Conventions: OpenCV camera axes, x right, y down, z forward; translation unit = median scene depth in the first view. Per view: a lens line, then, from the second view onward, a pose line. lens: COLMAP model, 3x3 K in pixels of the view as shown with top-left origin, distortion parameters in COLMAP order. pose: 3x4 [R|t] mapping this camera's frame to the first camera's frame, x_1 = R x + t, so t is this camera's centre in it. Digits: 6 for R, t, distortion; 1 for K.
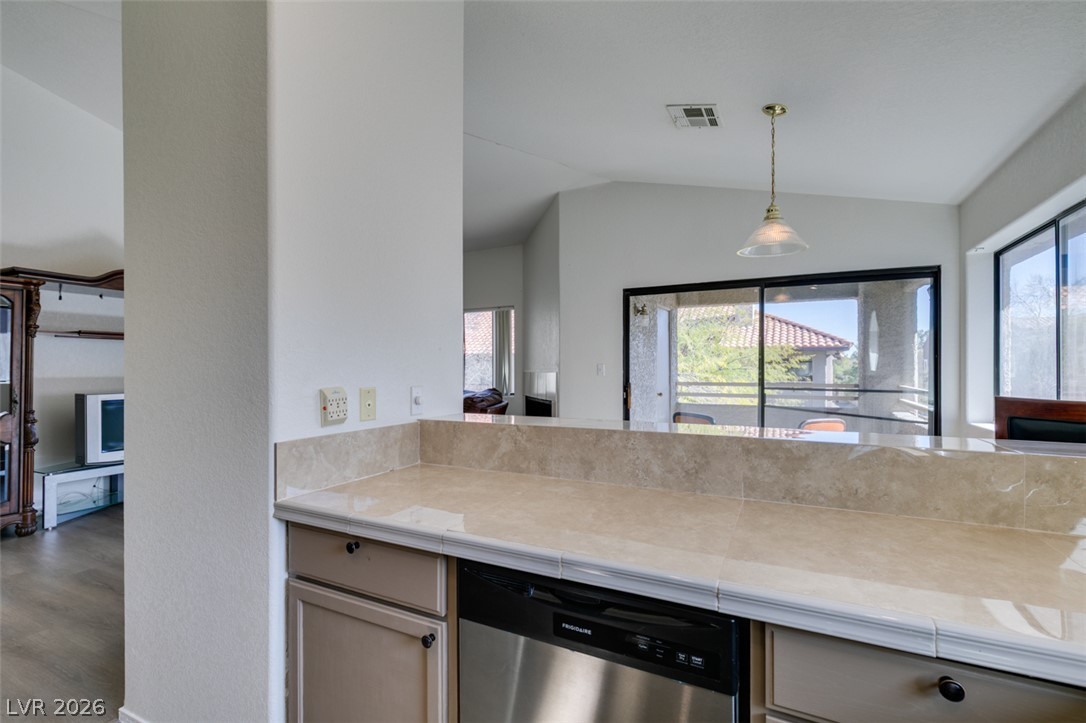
lens RADIAL K [[483.8, 0, 543.8], [0, 483.8, 367.3], [0, 0, 1]] dist [-0.000591, -0.000272]
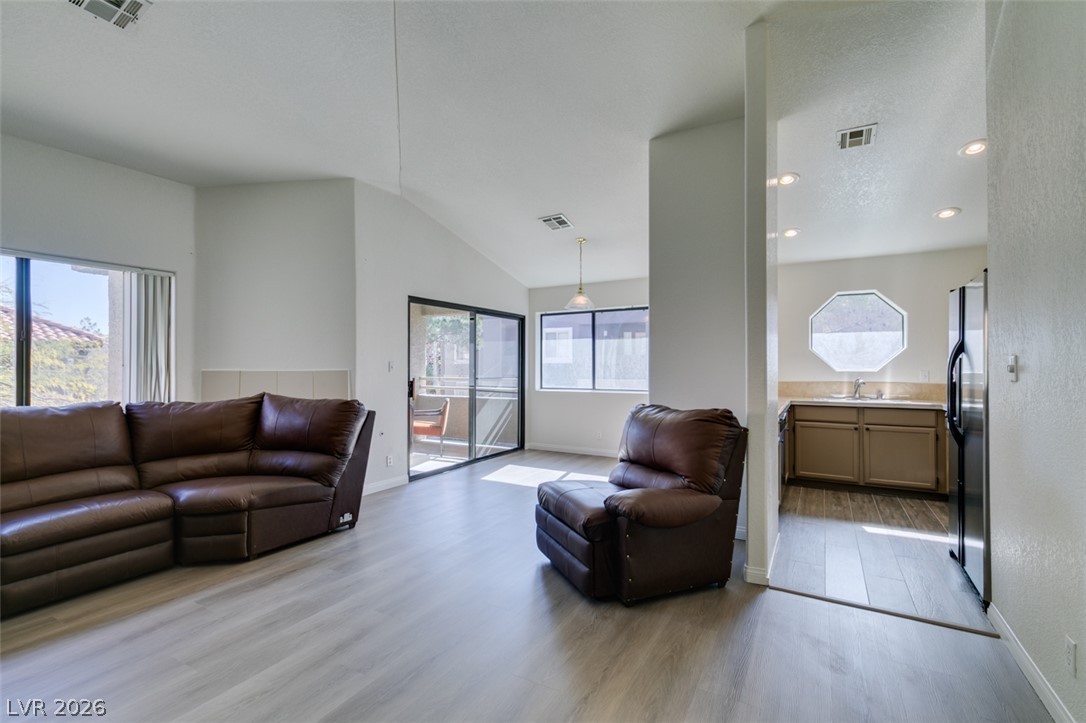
lens RADIAL K [[485.9, 0, 541.4], [0, 485.9, 362.9], [0, 0, 1]] dist [0.000067, -0.000289]
pose [[0.058374, 0.007534, 0.998266, -2.034002], [0.001899, 0.999969, -0.007658, 0.010866], [-0.998293, 0.002343, 0.058358, 1.331360]]
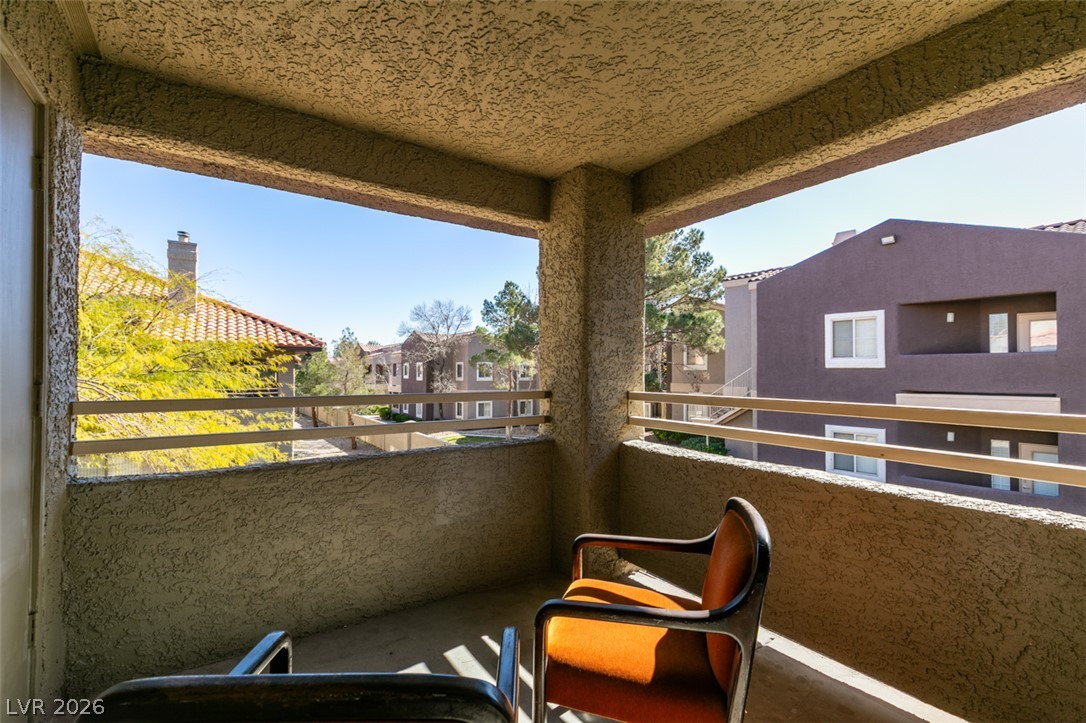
lens RADIAL K [[485.9, 0, 541.4], [0, 485.9, 362.9], [0, 0, 1]] dist [0.000067, -0.000289]
pose [[0.488827, 0.021791, 0.872108, 0.545380], [-0.003217, 0.999726, -0.023177, 0.045762], [-0.872375, 0.008524, 0.488764, 2.092259]]
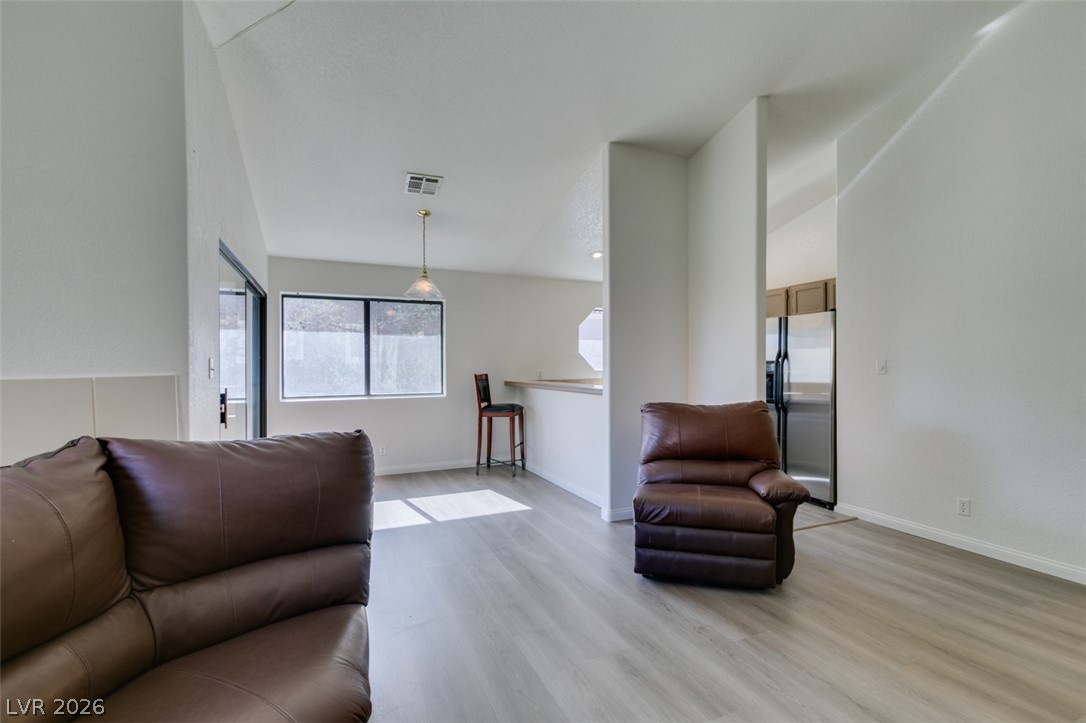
lens RADIAL K [[483.8, 0, 543.8], [0, 483.8, 367.3], [0, 0, 1]] dist [-0.000591, -0.000272]
pose [[-0.772850, 0.001031, 0.634588, -1.170157], [0.002939, 0.999994, 0.001955, 0.007714], [-0.634582, 0.003376, -0.772848, 2.603117]]
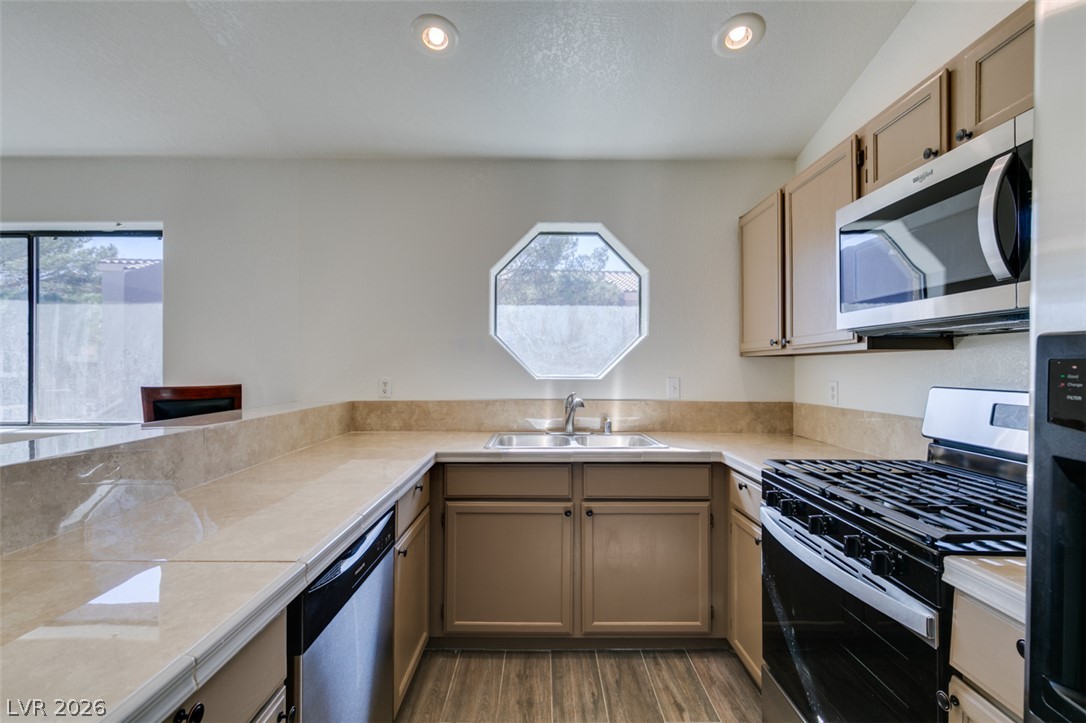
lens RADIAL K [[485.9, 0, 541.4], [0, 485.9, 362.9], [0, 0, 1]] dist [0.000067, -0.000289]
pose [[-0.447180, 0.003334, 0.894438, -0.577355], [-0.000063, 0.999993, -0.003759, 0.000582], [-0.894444, -0.001737, -0.447177, 0.508523]]
